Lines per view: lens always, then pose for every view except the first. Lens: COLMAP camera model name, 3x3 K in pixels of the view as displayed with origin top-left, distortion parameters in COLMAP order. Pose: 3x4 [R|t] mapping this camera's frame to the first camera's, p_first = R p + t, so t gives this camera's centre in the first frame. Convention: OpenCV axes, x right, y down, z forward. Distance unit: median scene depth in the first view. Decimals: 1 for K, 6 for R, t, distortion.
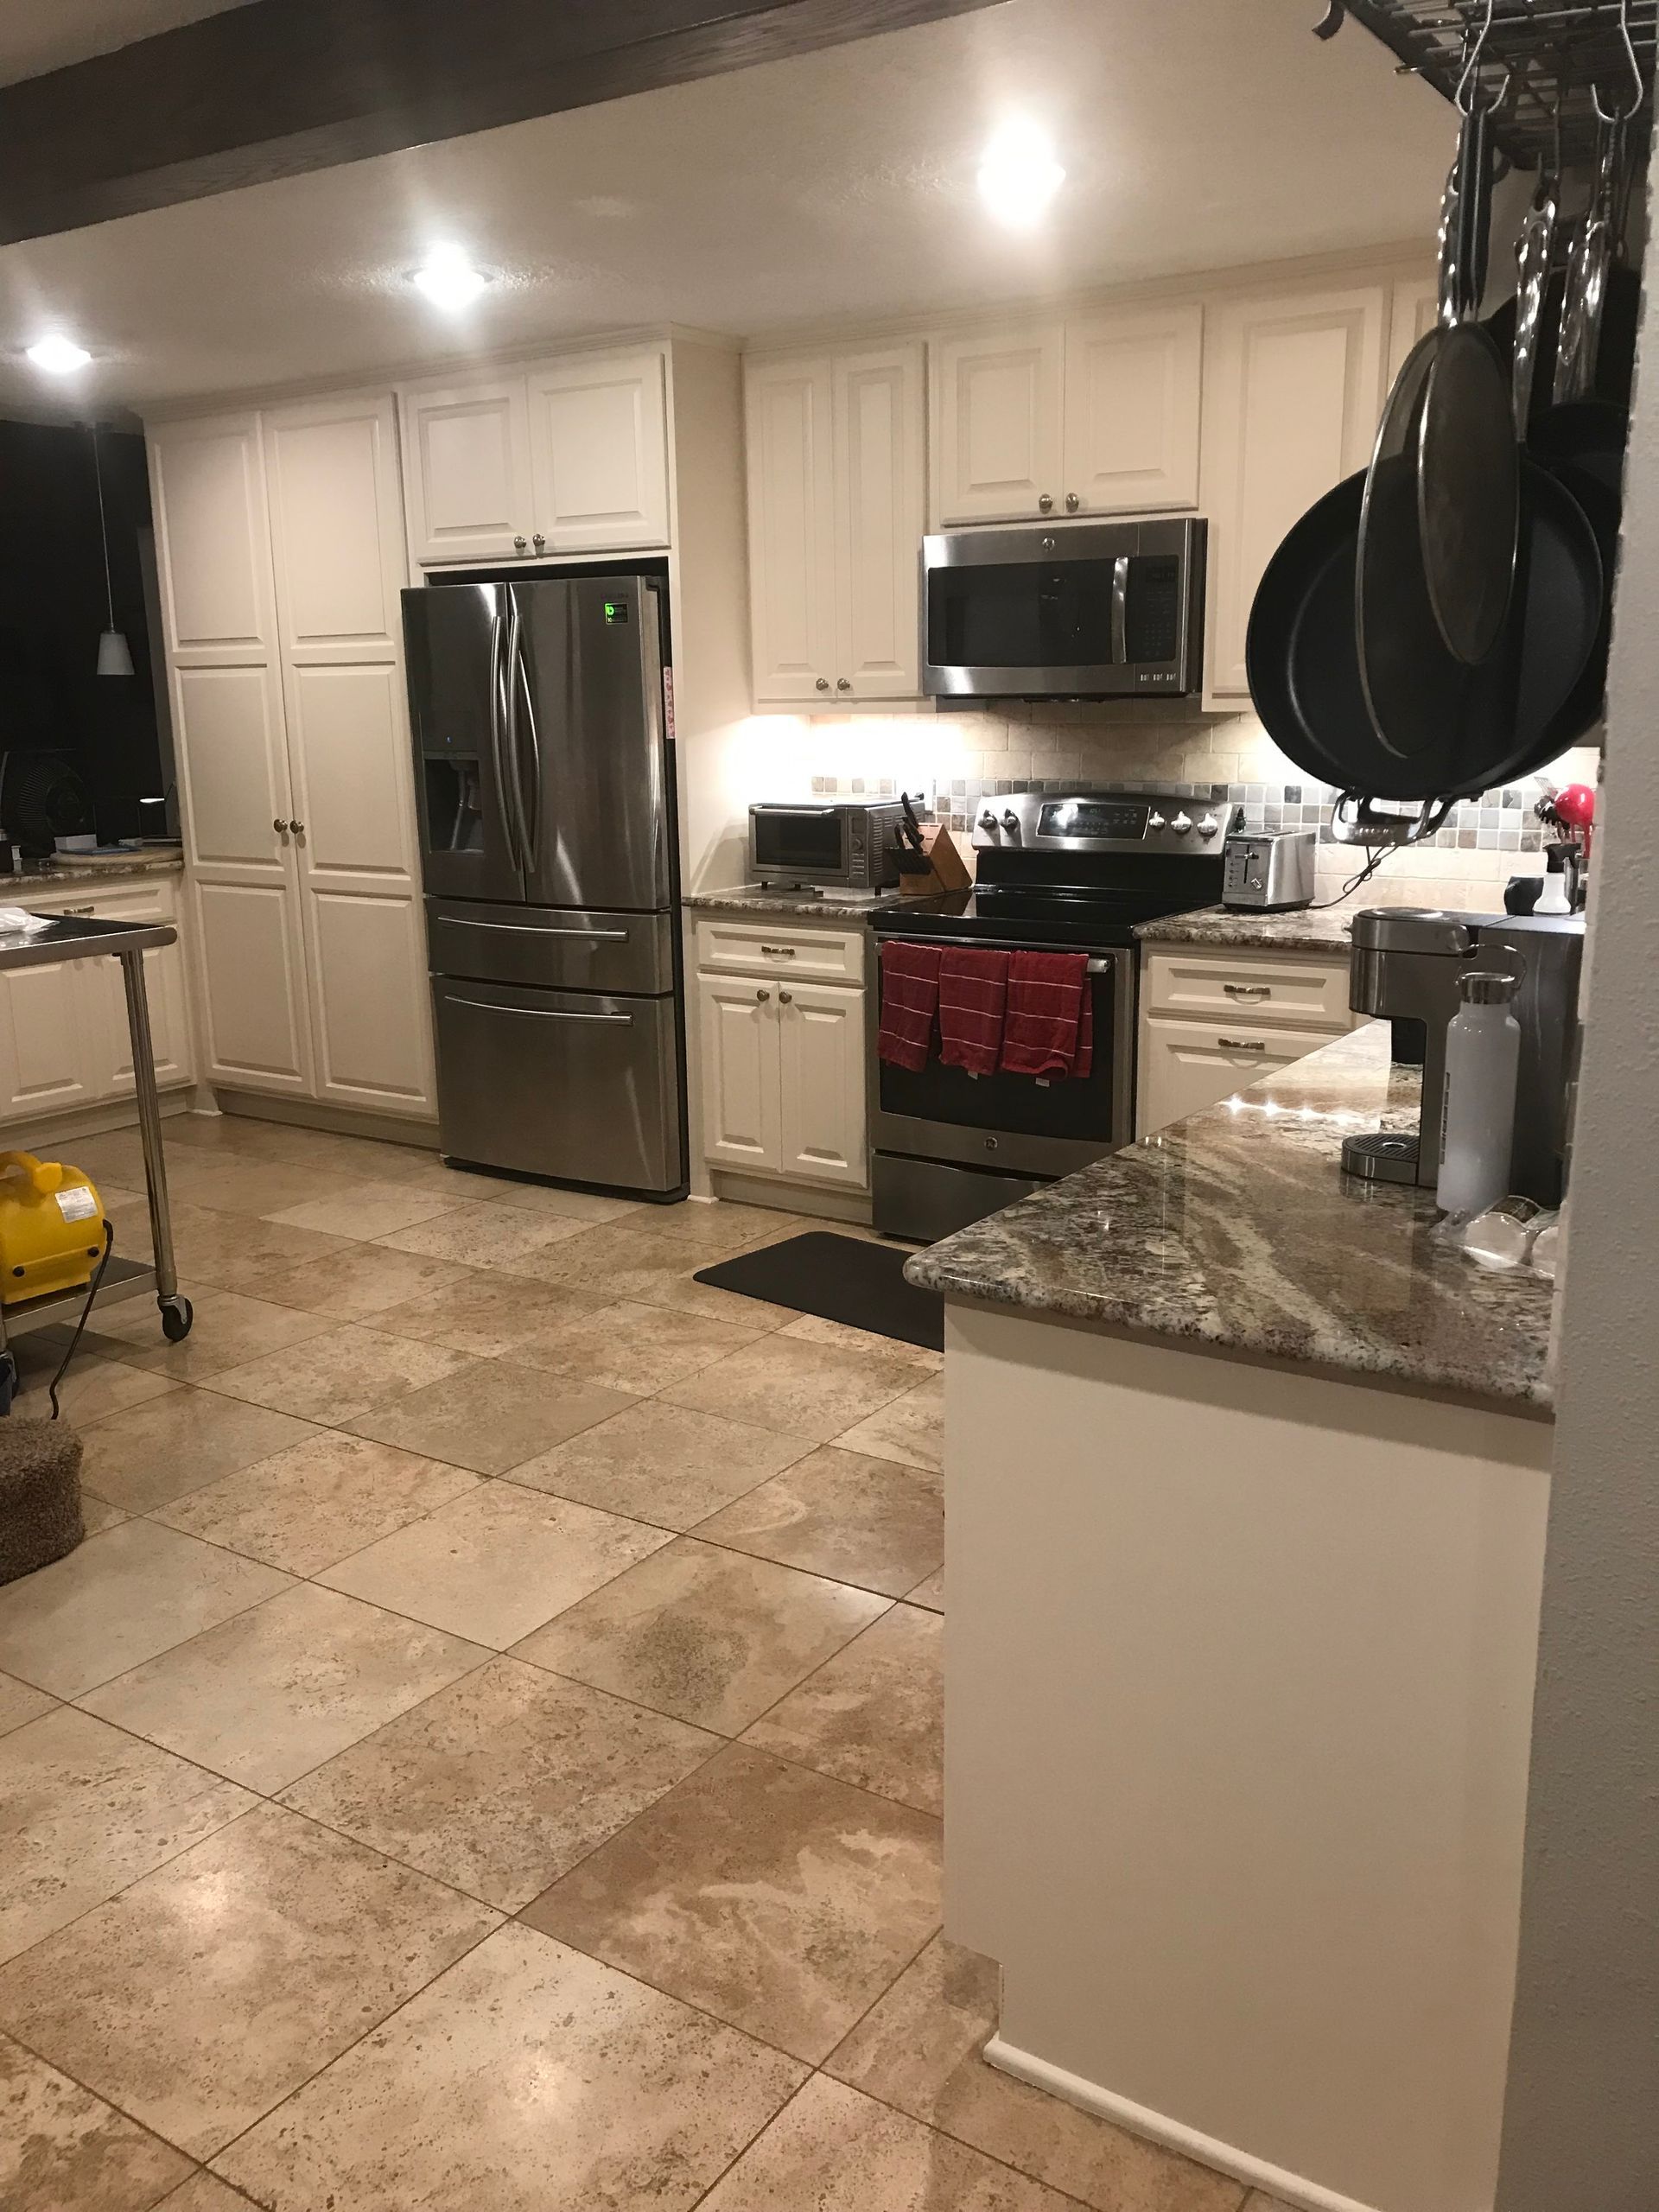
lens RADIAL K [[1815.5, 0, 829.5], [0, 1815.5, 1106.0], [0, 0, 1]] dist [0.015407, -0.007867]
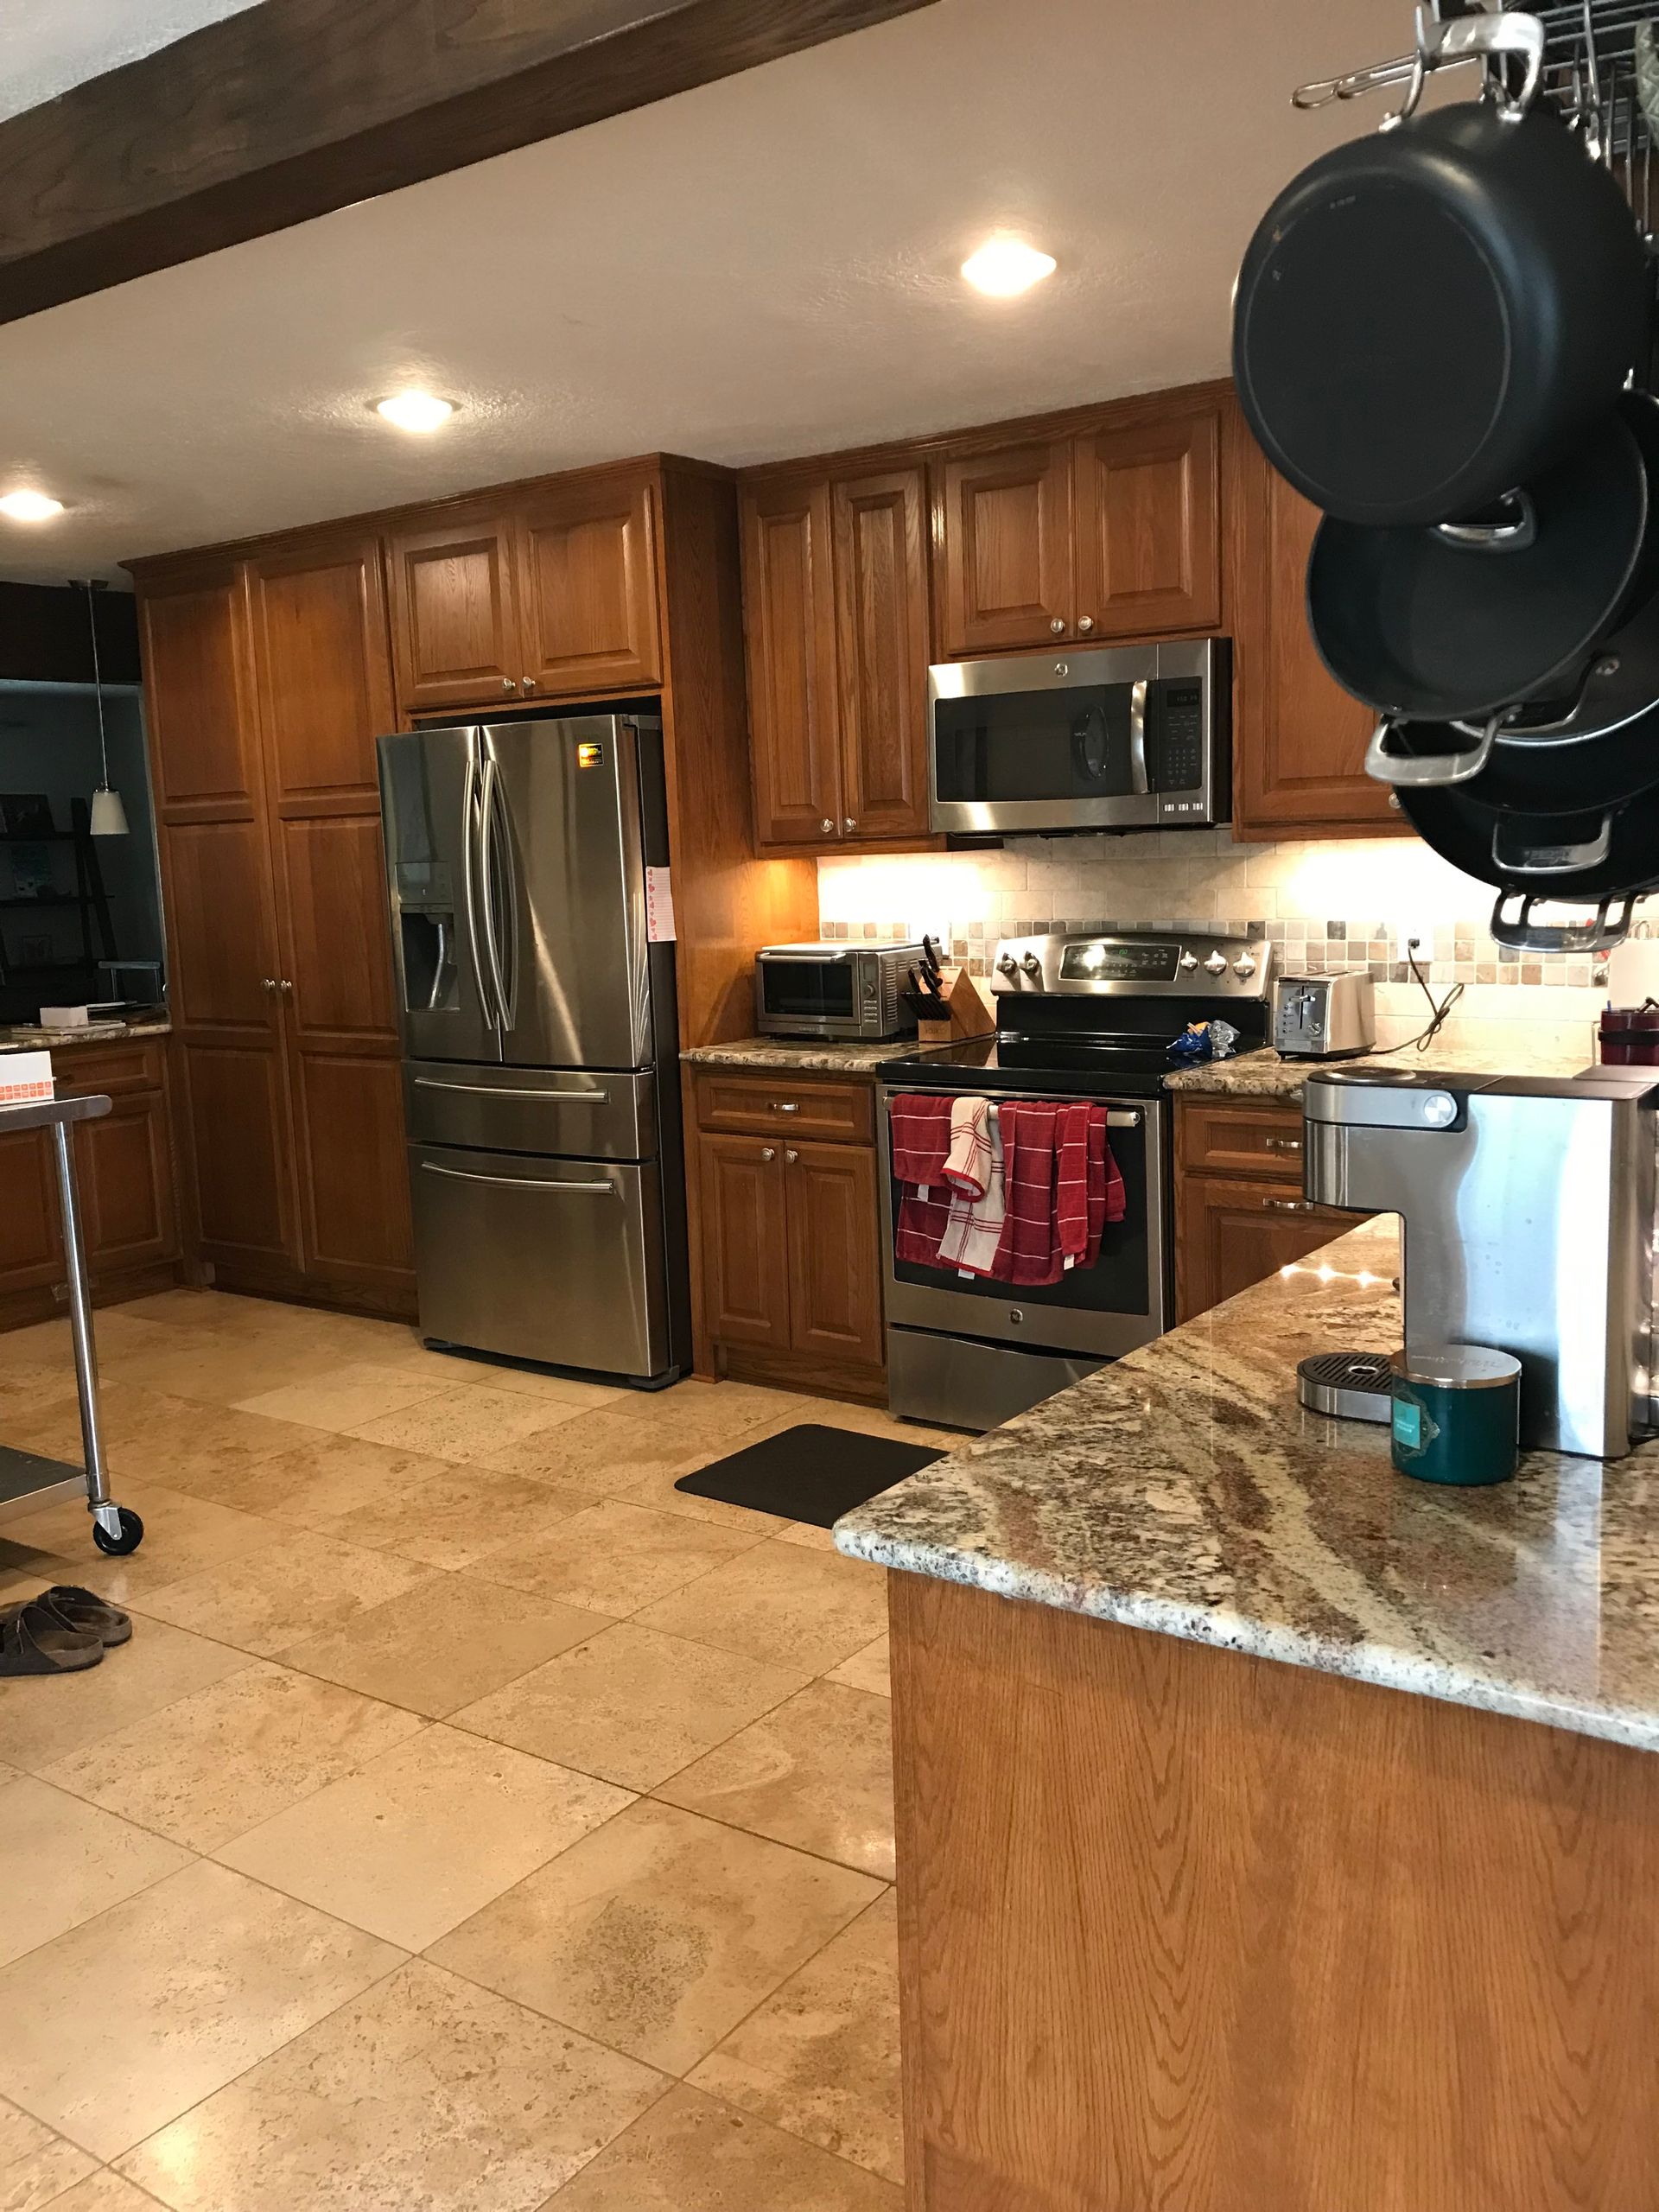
lens RADIAL K [[1848.4, 0, 829.5], [0, 1848.4, 1106.0], [0, 0, 1]] dist [-0.002107, 0.016473]
pose [[0.999493, -0.017126, -0.026857, 0.031549], [0.014852, 0.996464, -0.082702, -0.013130], [0.028178, 0.082261, 0.996212, 0.098185]]
